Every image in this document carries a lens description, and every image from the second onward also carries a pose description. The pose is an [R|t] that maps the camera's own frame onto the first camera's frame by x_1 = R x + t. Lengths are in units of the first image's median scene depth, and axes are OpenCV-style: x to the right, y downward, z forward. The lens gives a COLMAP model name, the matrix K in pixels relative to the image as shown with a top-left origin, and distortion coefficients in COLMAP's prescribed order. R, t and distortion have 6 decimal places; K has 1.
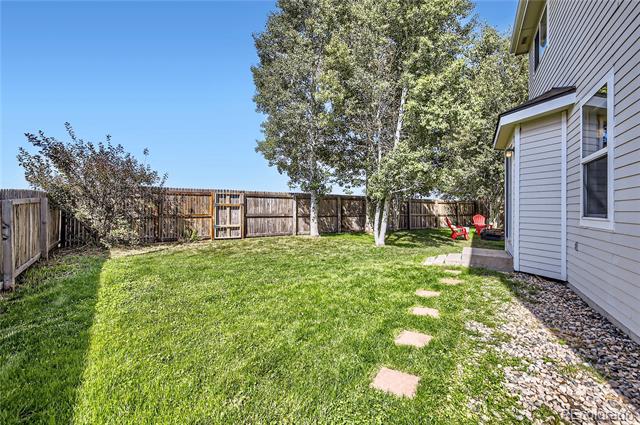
lens RADIAL K [[296.4, 0, 322.2], [0, 296.4, 210.7], [0, 0, 1]] dist [0.000576, 0.000455]
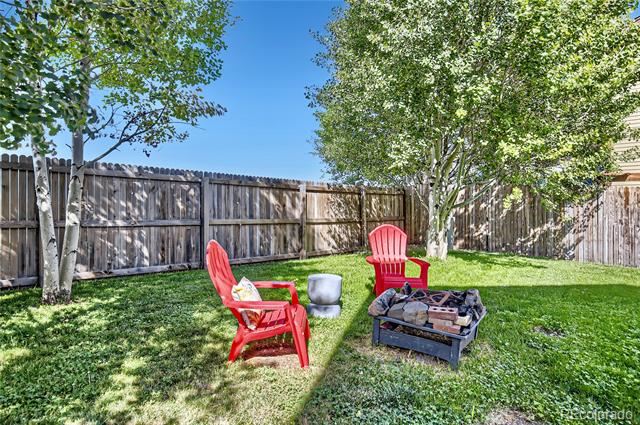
lens RADIAL K [[399.6, 0, 319.0], [0, 399.6, 213.3], [0, 0, 1]] dist [0.002483, 0.000118]
pose [[0.977746, 0.002671, 0.209773, 0.304016], [-0.003988, 0.999975, 0.005853, 0.001238], [-0.209752, -0.006559, 0.977733, 0.504922]]
